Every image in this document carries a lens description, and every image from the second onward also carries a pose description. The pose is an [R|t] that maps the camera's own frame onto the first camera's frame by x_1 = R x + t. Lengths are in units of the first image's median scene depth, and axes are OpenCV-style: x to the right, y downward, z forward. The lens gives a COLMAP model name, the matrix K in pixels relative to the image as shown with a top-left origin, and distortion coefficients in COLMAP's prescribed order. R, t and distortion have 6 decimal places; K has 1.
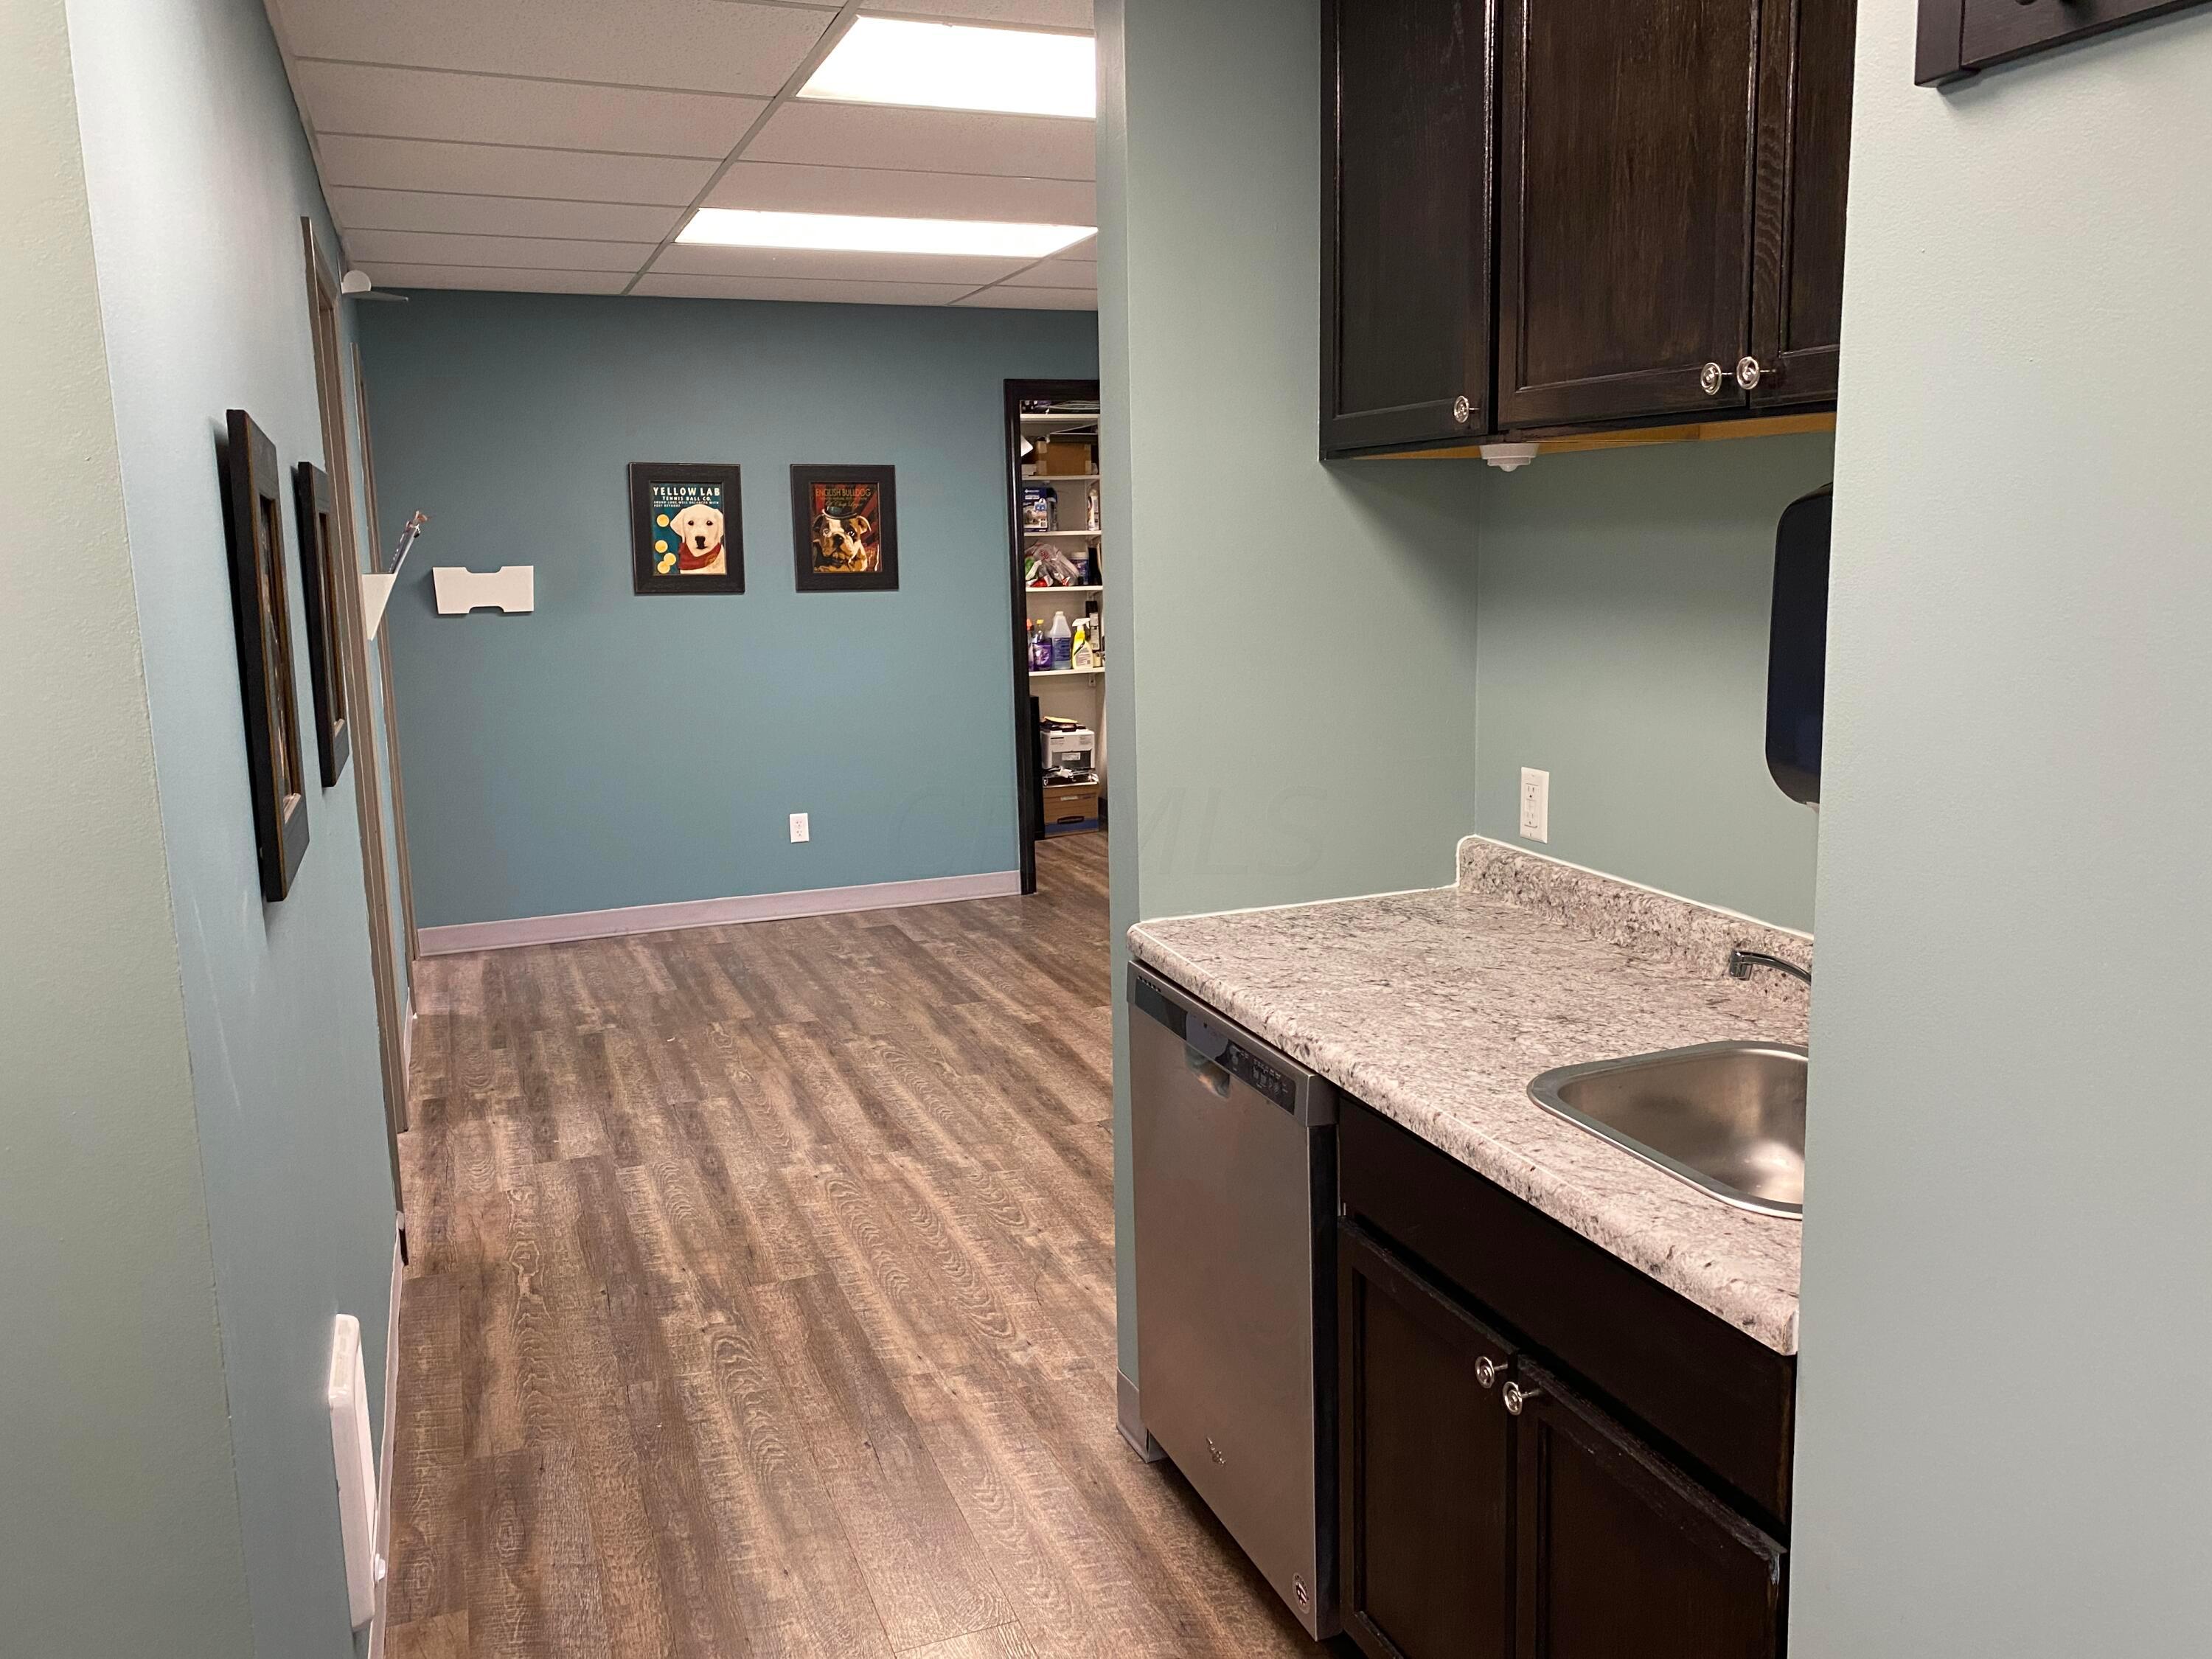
lens RADIAL K [[1701.9, 0, 1095.7], [0, 1701.9, 823.8], [0, 0, 1]] dist [0.095671, -0.197522]
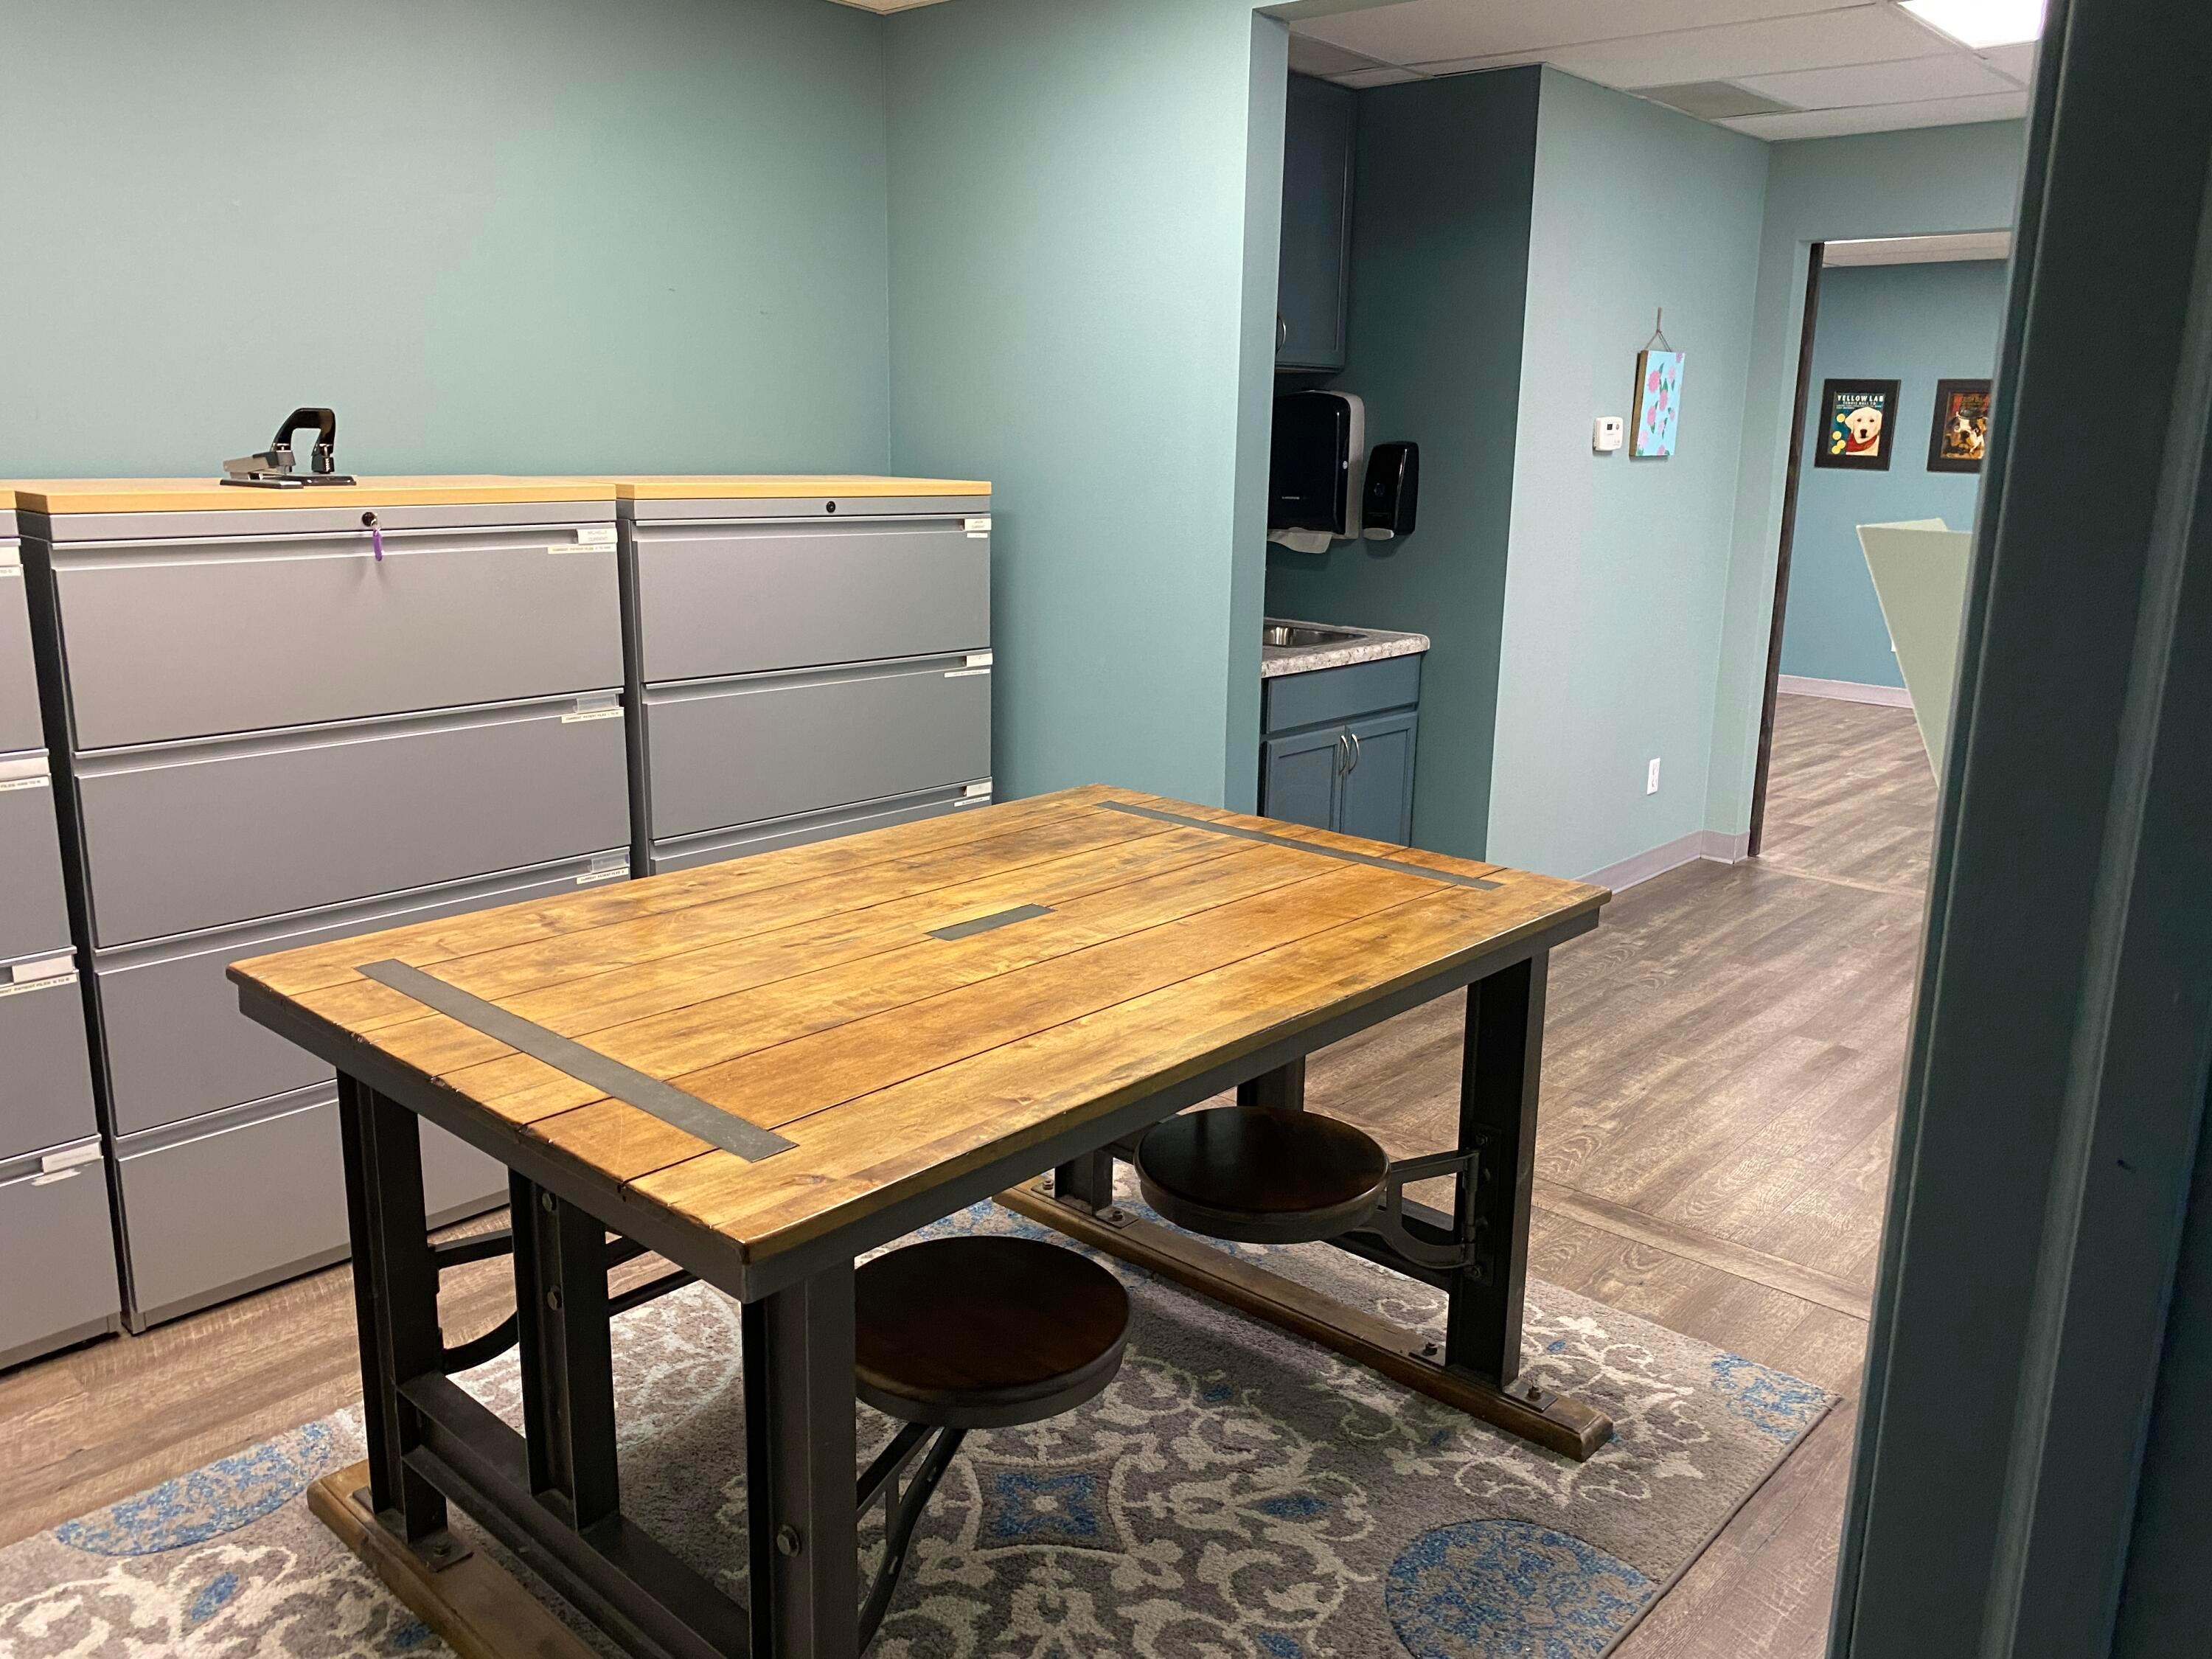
lens RADIAL K [[1657.0, 0, 1106.0], [0, 1657.0, 829.5], [0, 0, 1]] dist [0.087921, -0.151479]
pose [[0.455350, 0.232526, -0.859411, 0.916159], [-0.173821, 0.969935, 0.170333, 0.037671], [0.873180, 0.071822, 0.482078, -0.271539]]
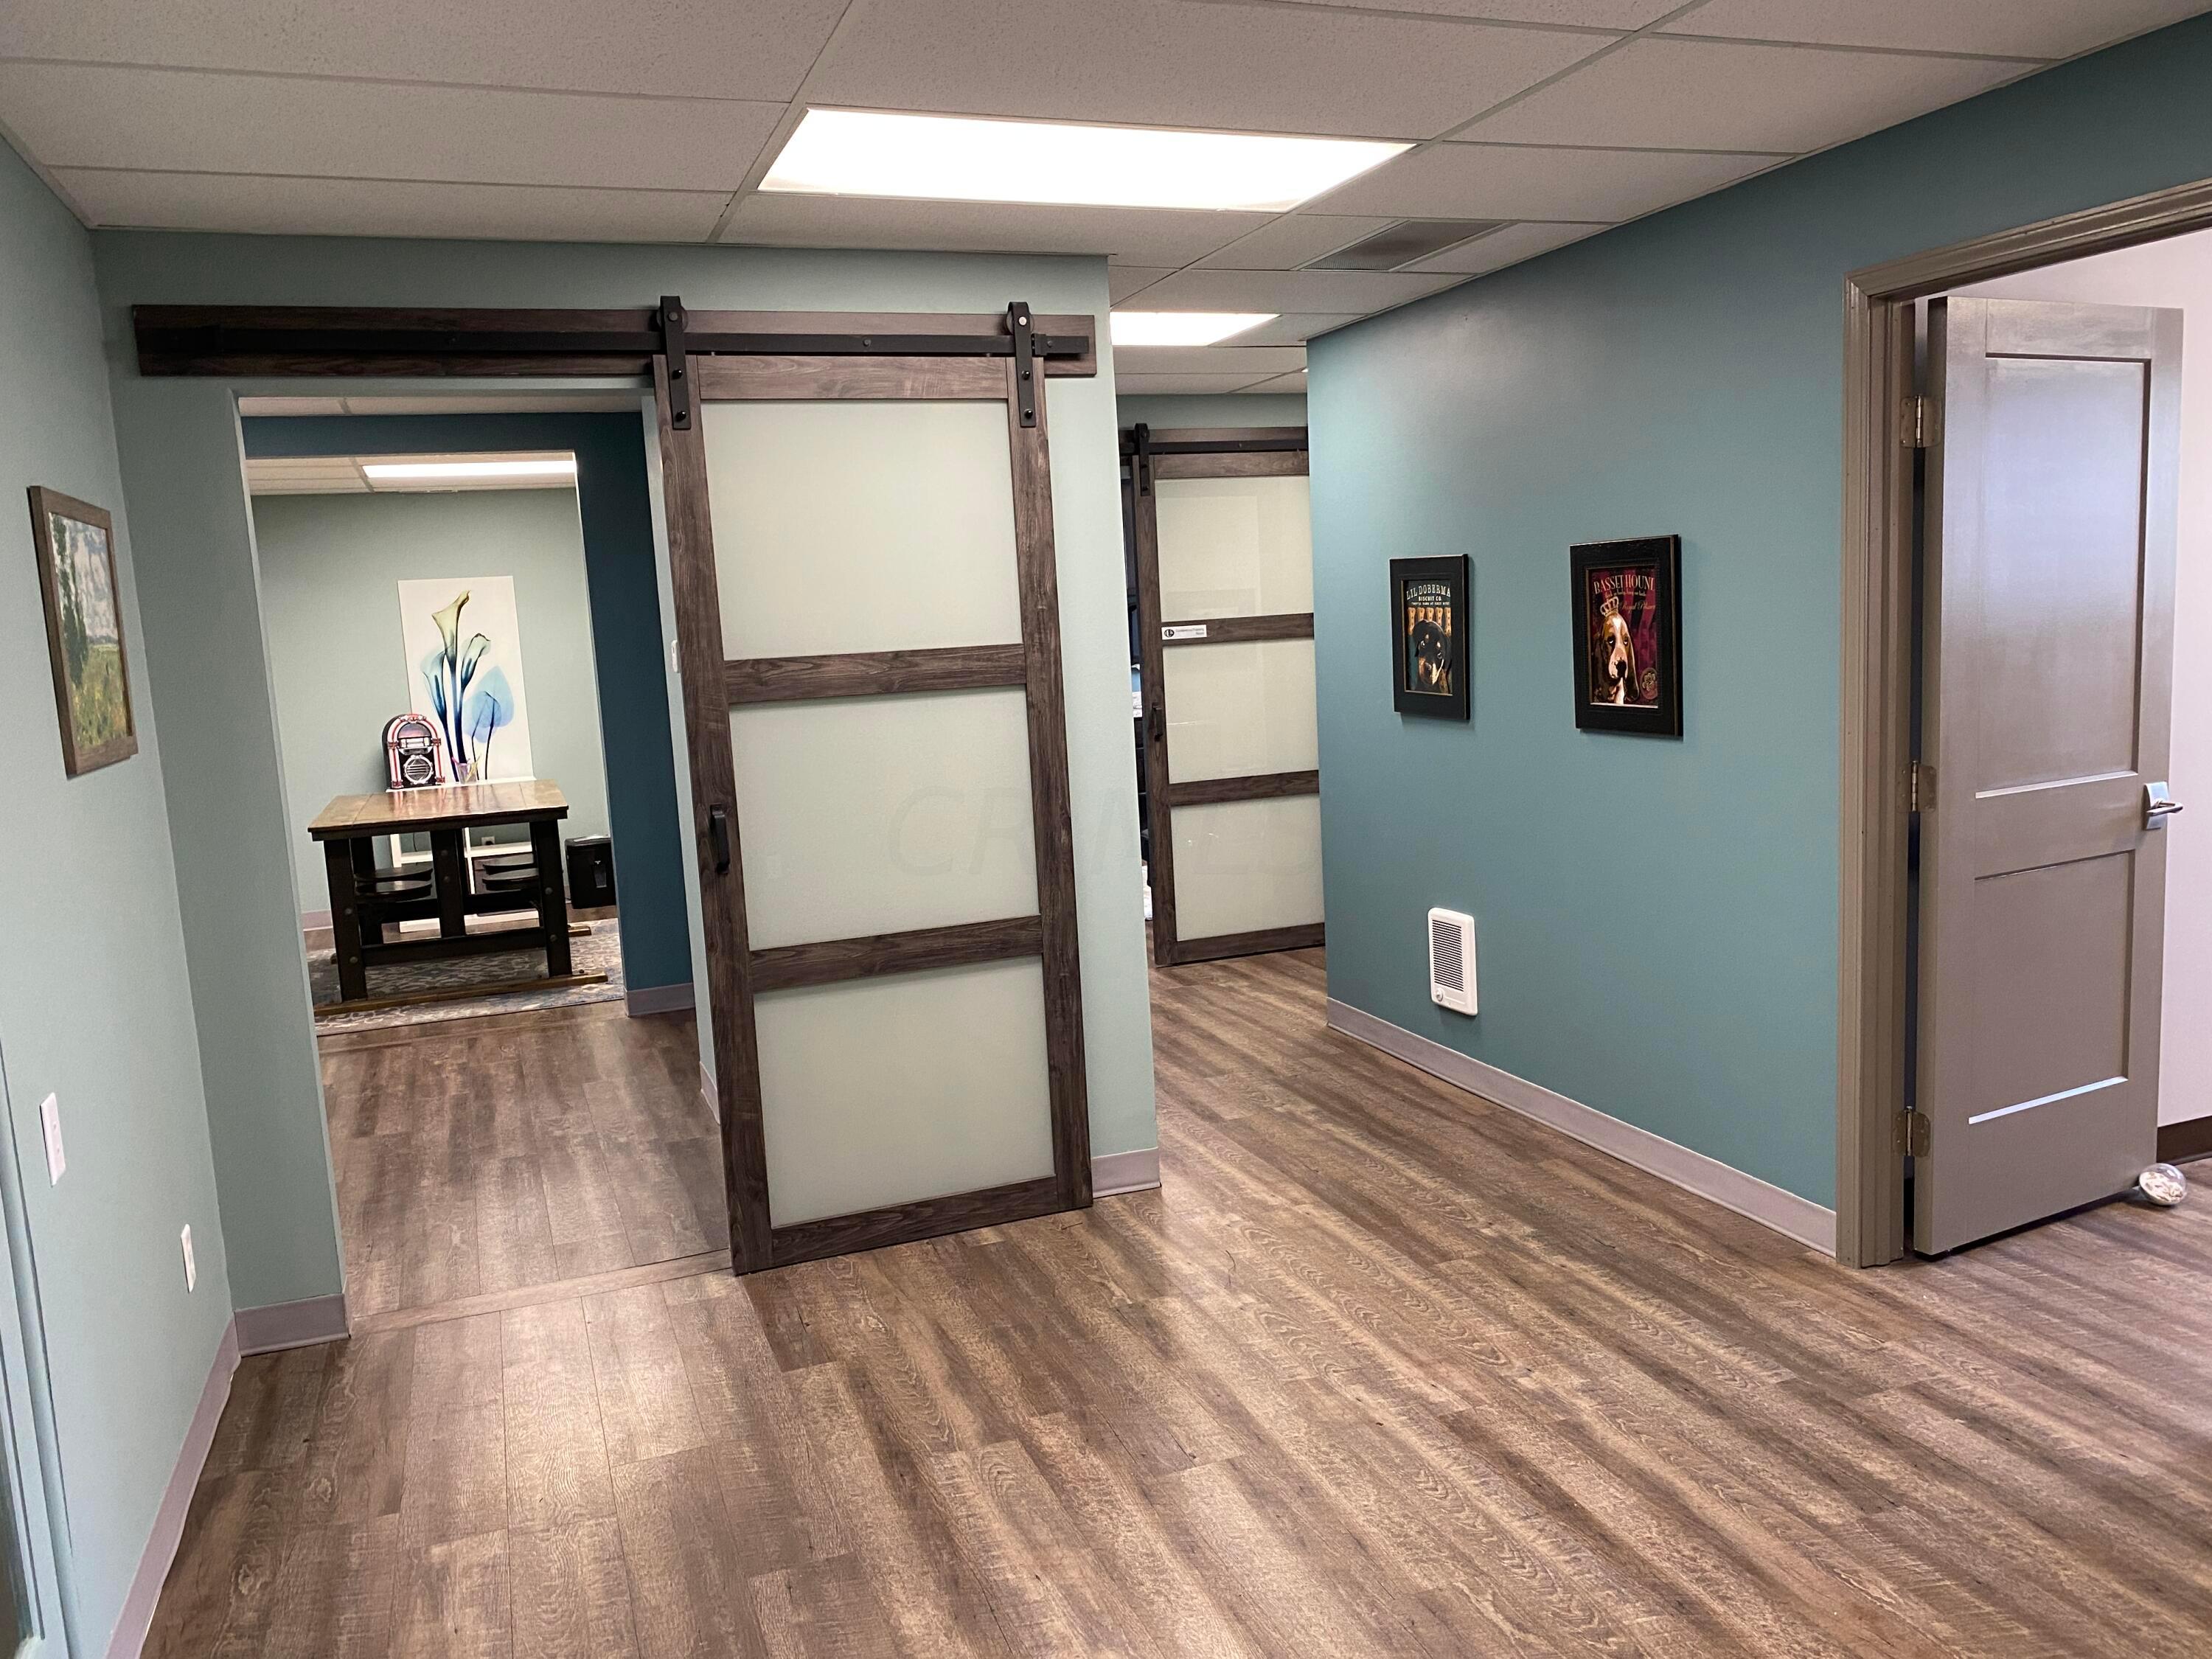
lens RADIAL K [[1702.7, 0, 1123.0], [0, 1702.7, 821.7], [0, 0, 1]] dist [0.026118, -0.013823]
pose [[-0.997037, 0.076262, 0.010103, 0.003269], [0.075813, 0.951790, 0.297234, -0.225027], [0.013051, 0.297119, -0.954751, 1.251268]]
